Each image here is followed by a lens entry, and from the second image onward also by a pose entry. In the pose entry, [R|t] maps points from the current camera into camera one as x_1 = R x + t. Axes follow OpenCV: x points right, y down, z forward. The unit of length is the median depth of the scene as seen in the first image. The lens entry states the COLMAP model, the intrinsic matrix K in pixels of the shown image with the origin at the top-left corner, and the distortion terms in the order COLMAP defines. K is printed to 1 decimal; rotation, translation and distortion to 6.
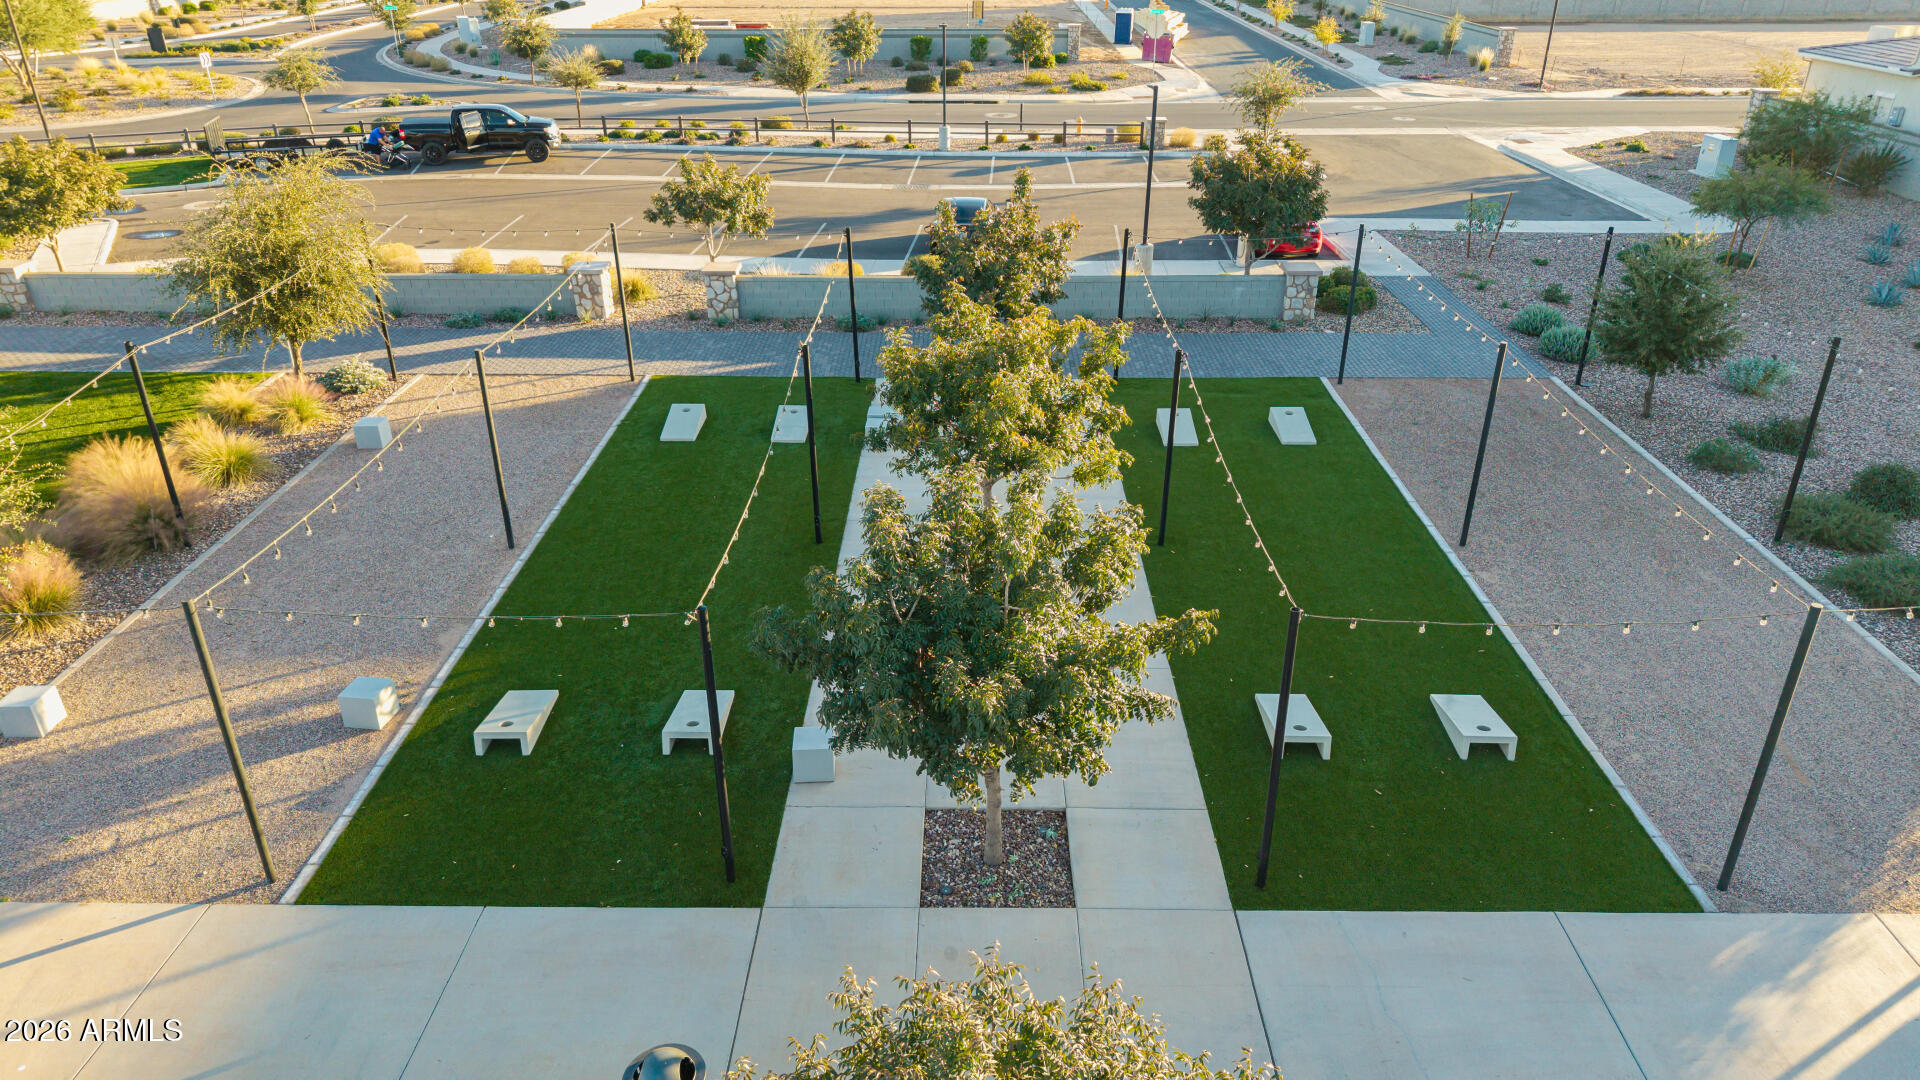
lens RADIAL K [[1322.4, 0, 960.0], [0, 1322.4, 540.0], [0, 0, 1]] dist [-0.003562, -0.003304]
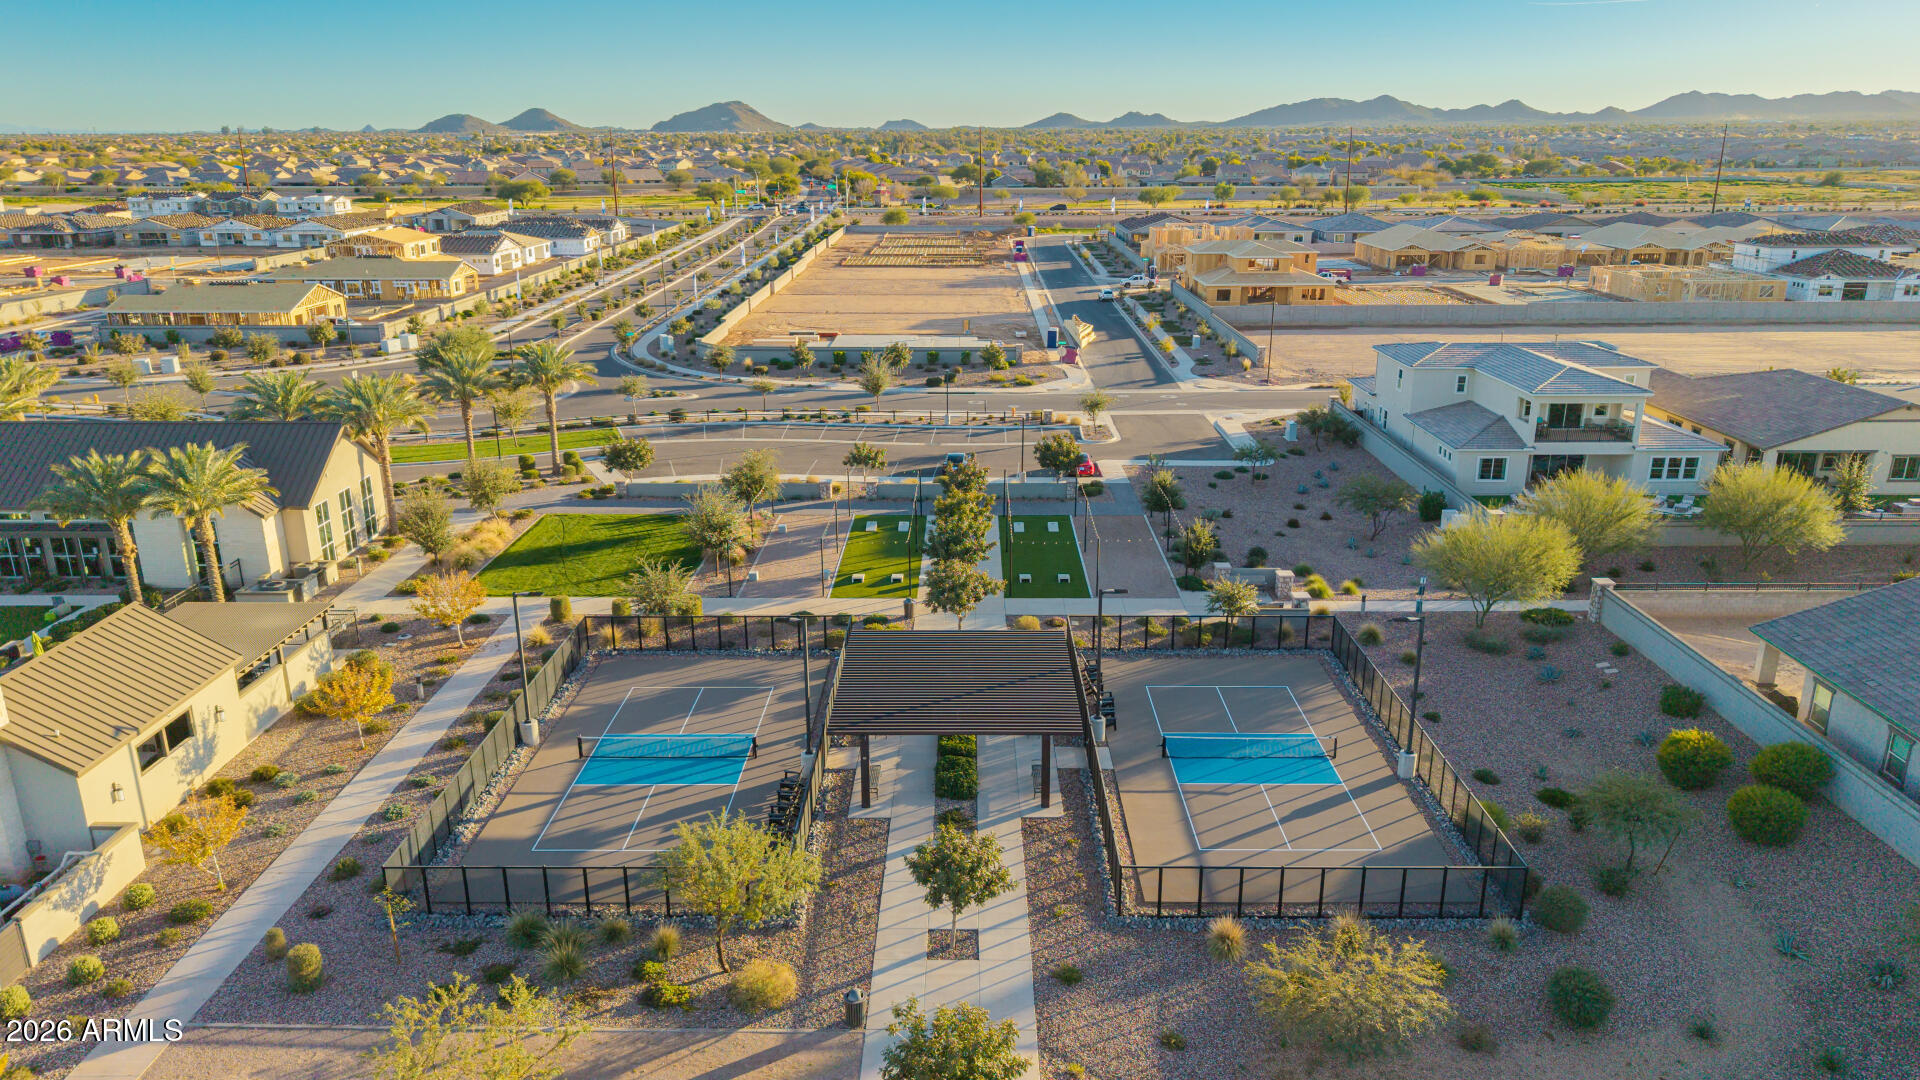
lens RADIAL K [[1322.4, 0, 960.0], [0, 1322.4, 540.0], [0, 0, 1]] dist [-0.003562, -0.003304]
pose [[0.999996, -0.001971, 0.002095, 0.005456], [0.002270, 0.988097, -0.153818, 0.343385], [-0.001767, 0.153822, 0.988097, -1.717808]]
